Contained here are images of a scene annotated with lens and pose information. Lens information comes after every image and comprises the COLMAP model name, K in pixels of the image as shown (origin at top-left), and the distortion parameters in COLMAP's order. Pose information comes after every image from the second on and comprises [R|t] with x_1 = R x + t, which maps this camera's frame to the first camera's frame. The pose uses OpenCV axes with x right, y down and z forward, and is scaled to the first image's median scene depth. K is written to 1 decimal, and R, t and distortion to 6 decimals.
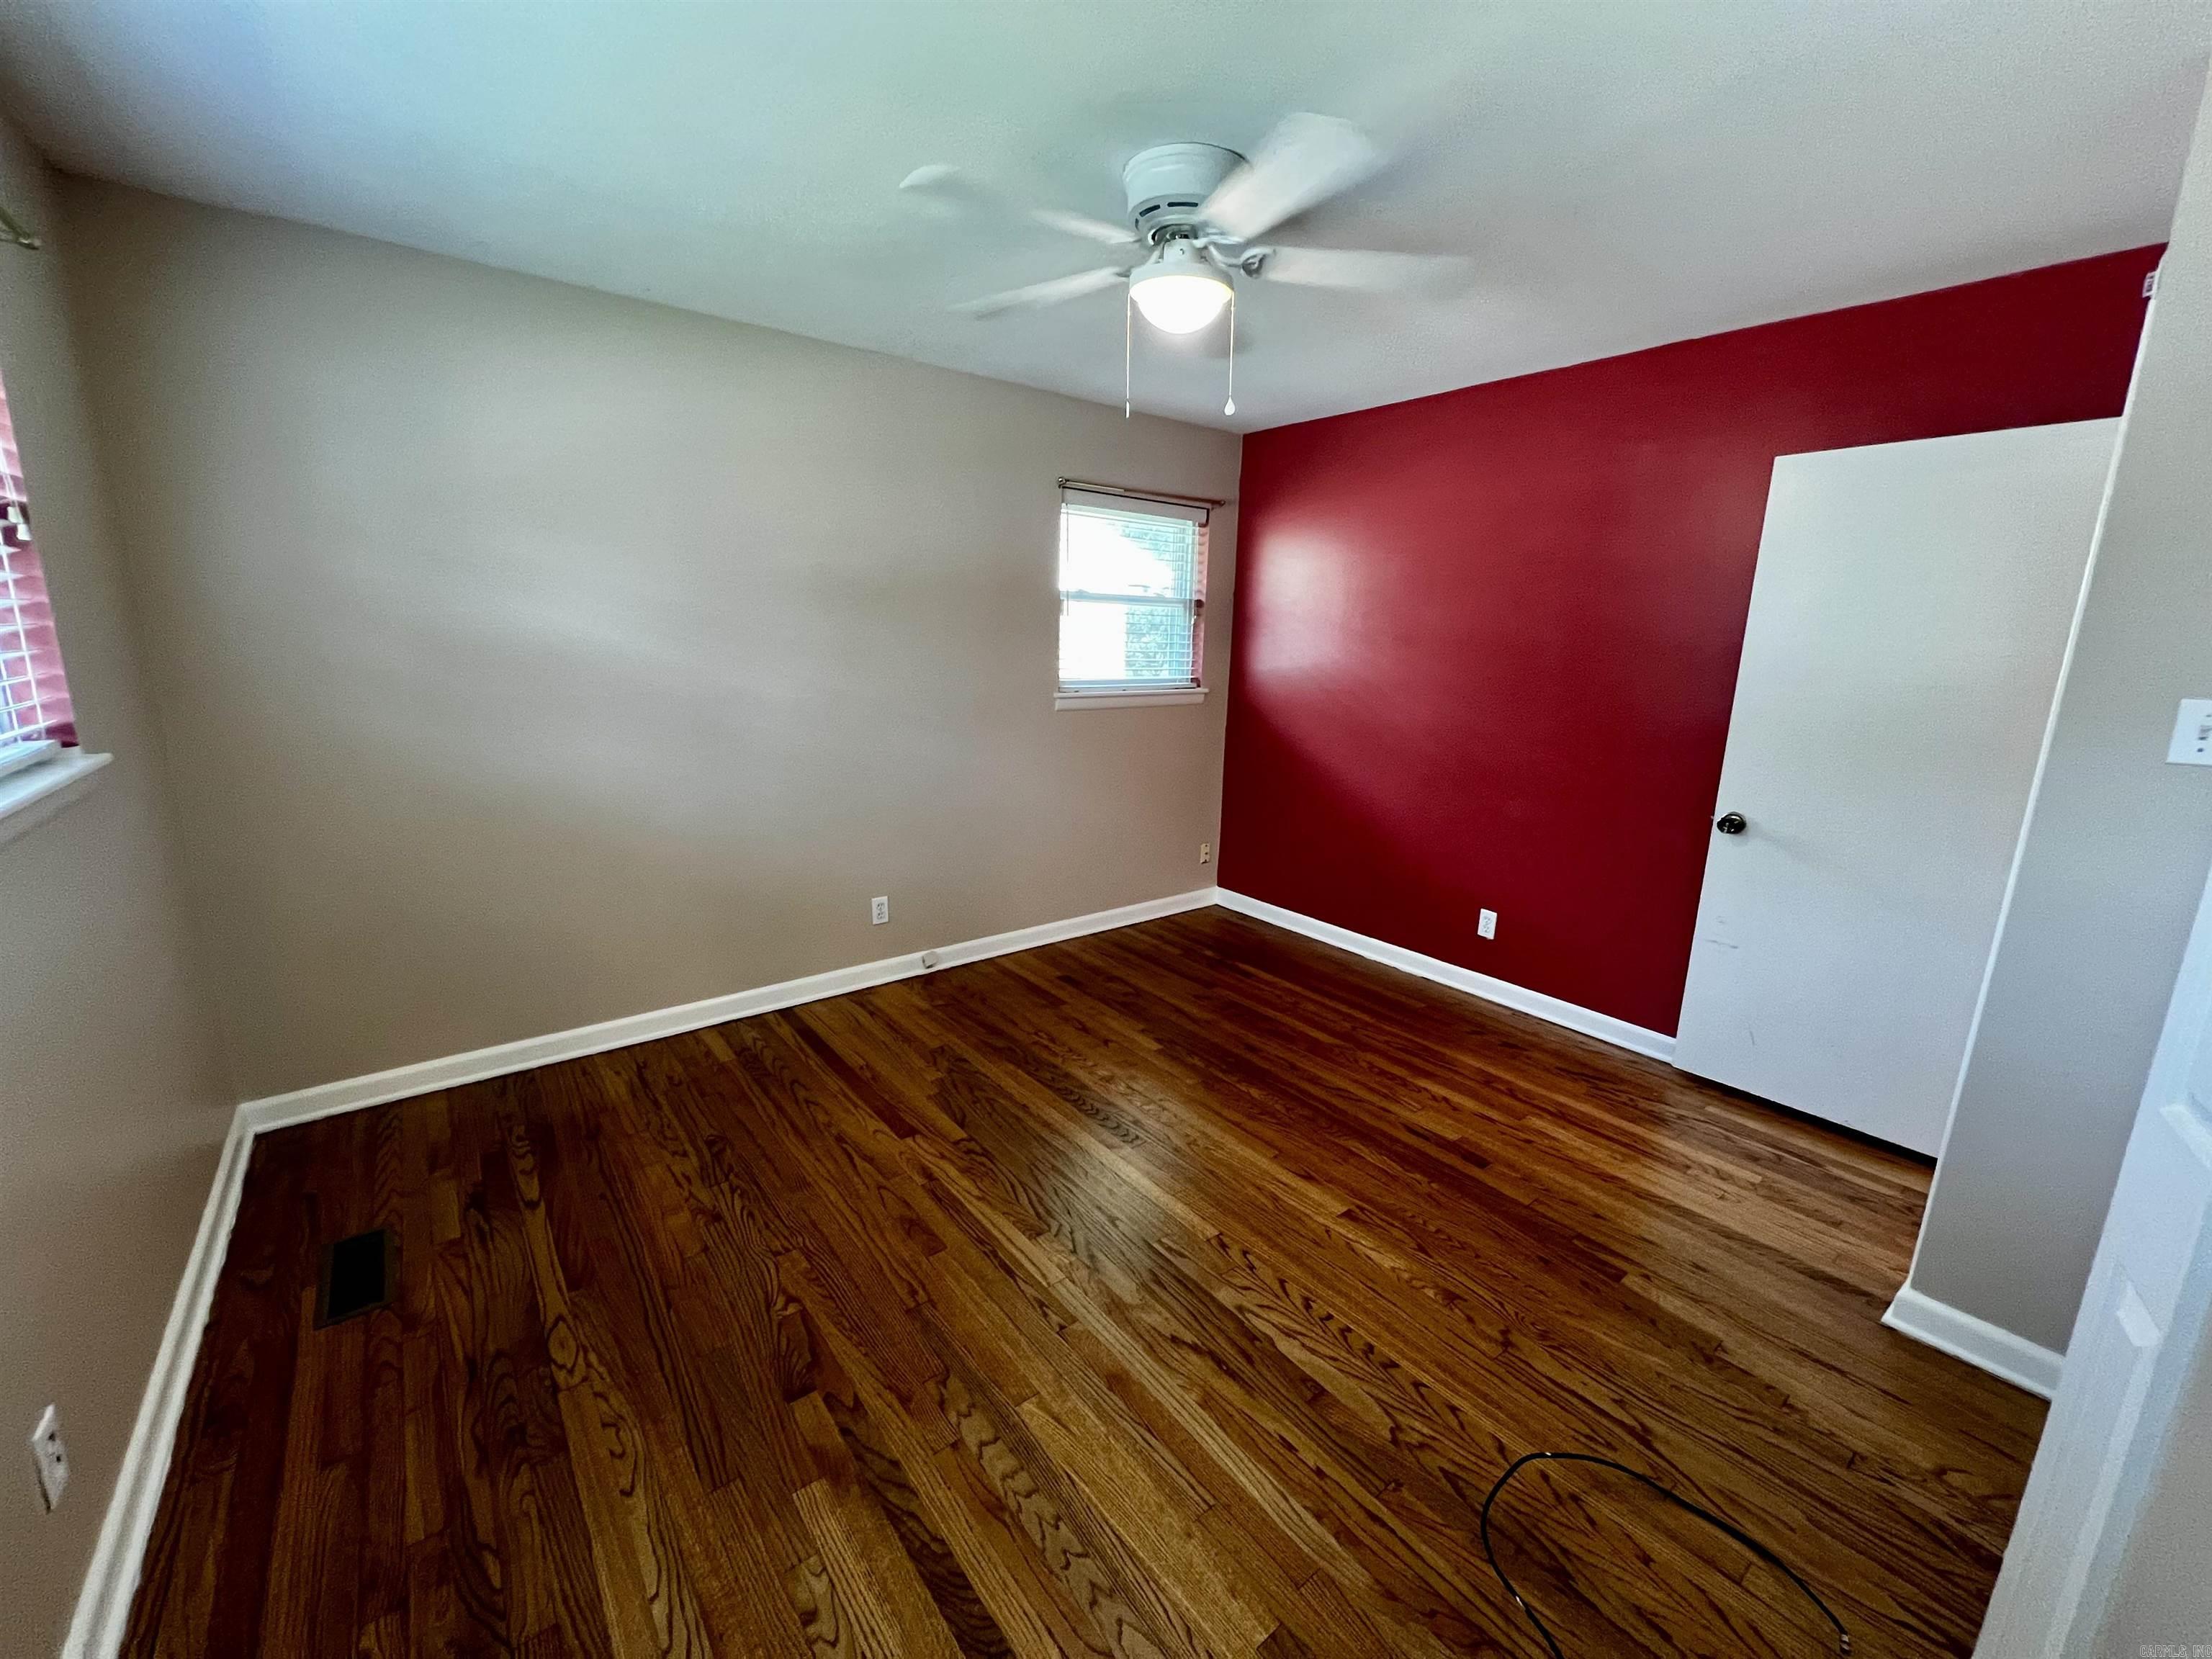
lens RADIAL K [[881.8, 0, 1097.4], [0, 881.8, 821.6], [0, 0, 1]] dist [0.000372, 0.000269]
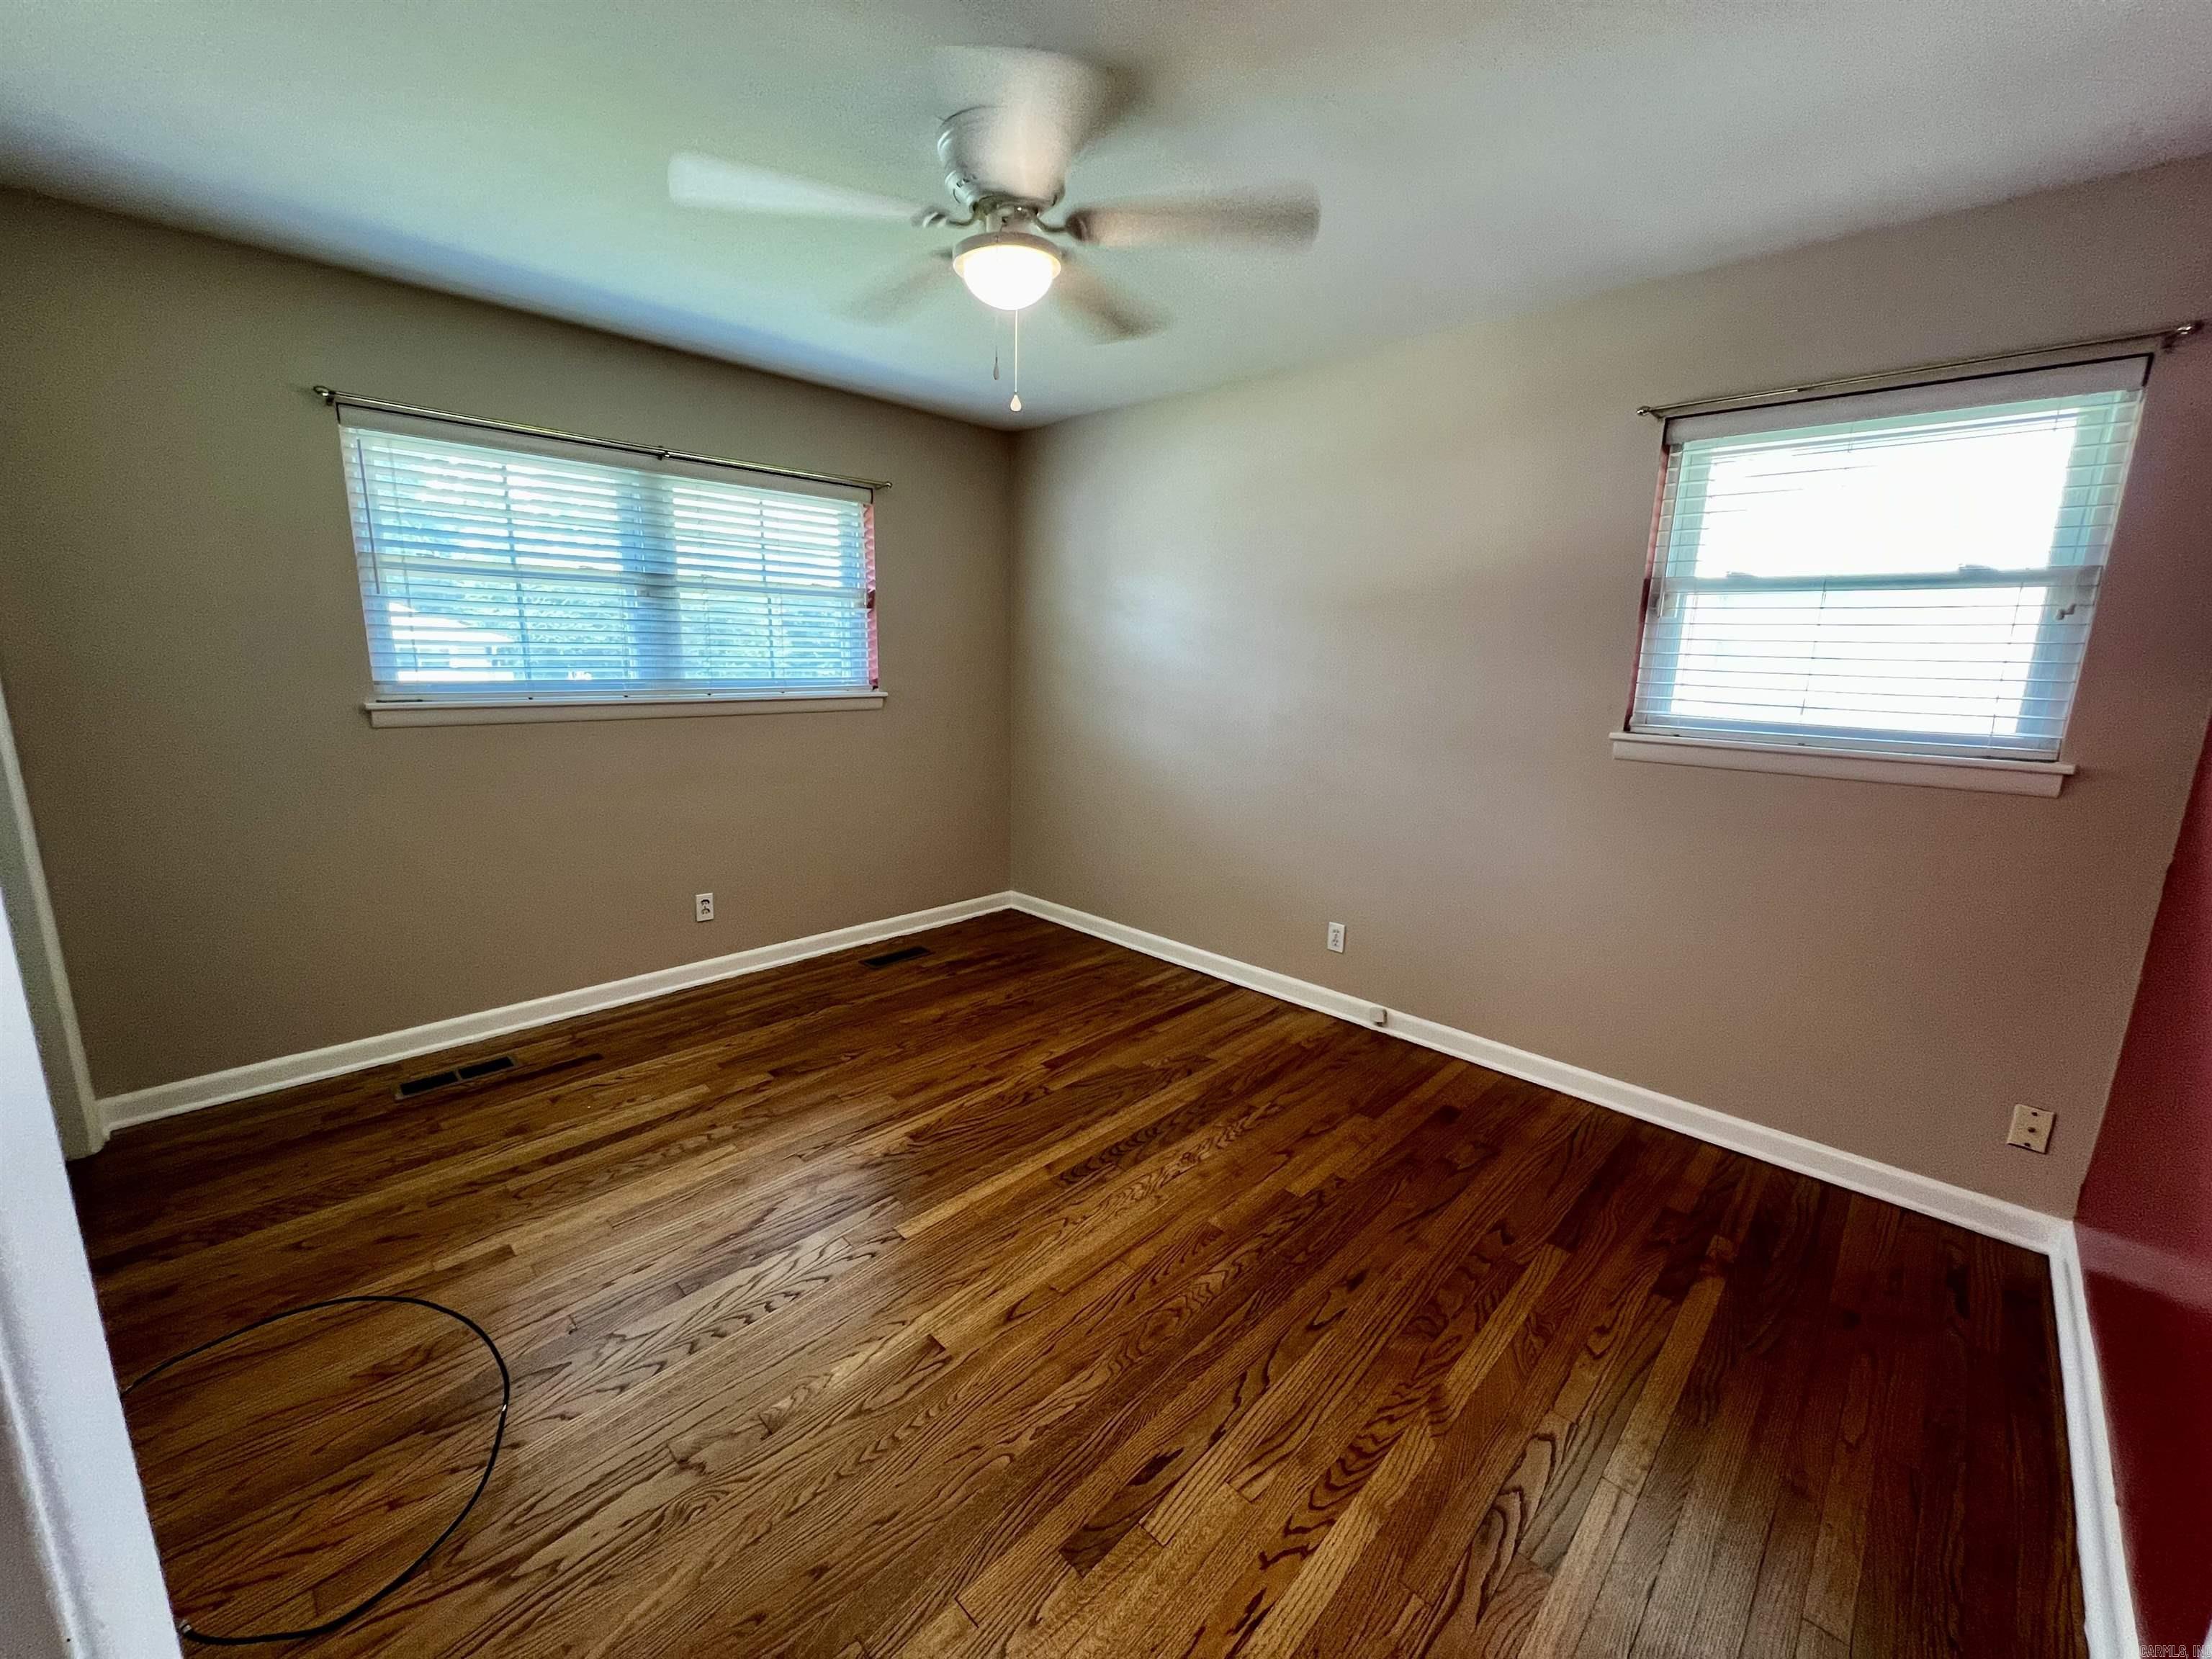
lens RADIAL K [[881.8, 0, 1097.4], [0, 881.8, 821.6], [0, 0, 1]] dist [0.000372, 0.000269]
pose [[0.130302, 0.174223, -0.976047, 0.878728], [-0.222422, 0.964485, 0.142466, -0.136435], [0.966204, 0.198531, 0.164425, 0.810889]]
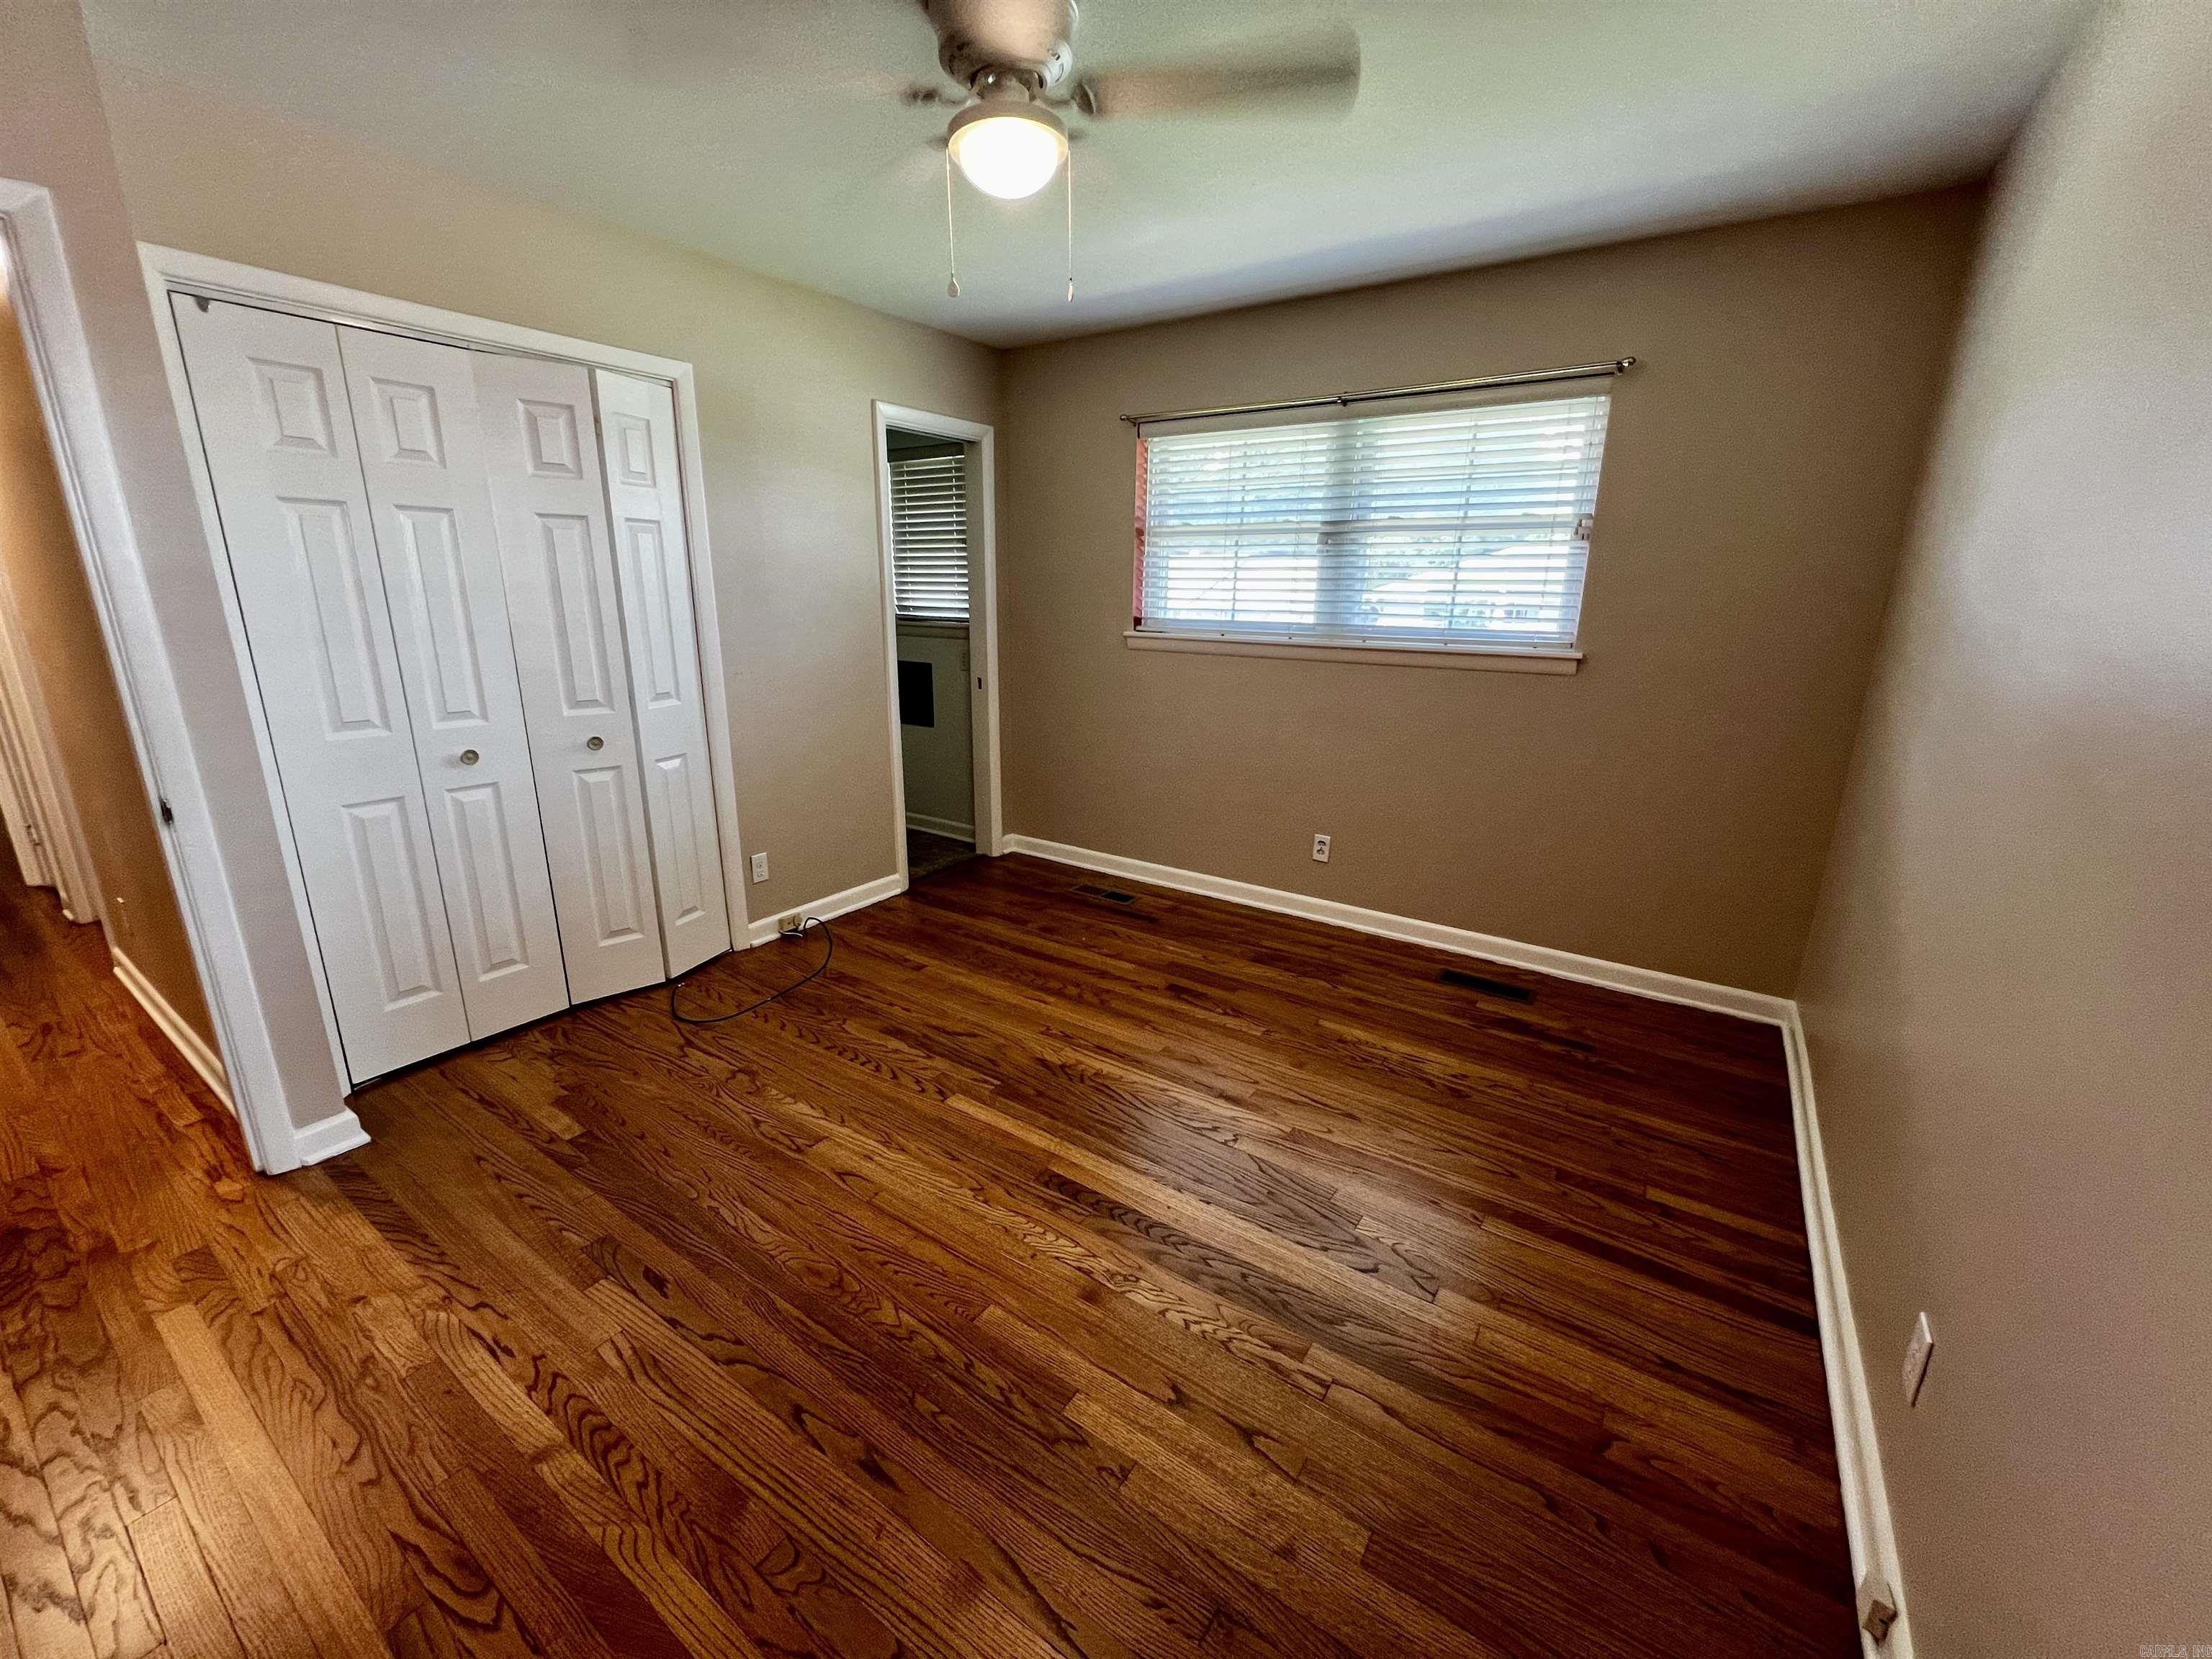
lens RADIAL K [[881.8, 0, 1097.4], [0, 881.8, 821.6], [0, 0, 1]] dist [0.000372, 0.000269]
pose [[-0.953526, 0.046864, -0.297644, 0.229649], [-0.092885, 0.894004, 0.438325, -0.306583], [0.286636, 0.445601, -0.848103, 1.571404]]
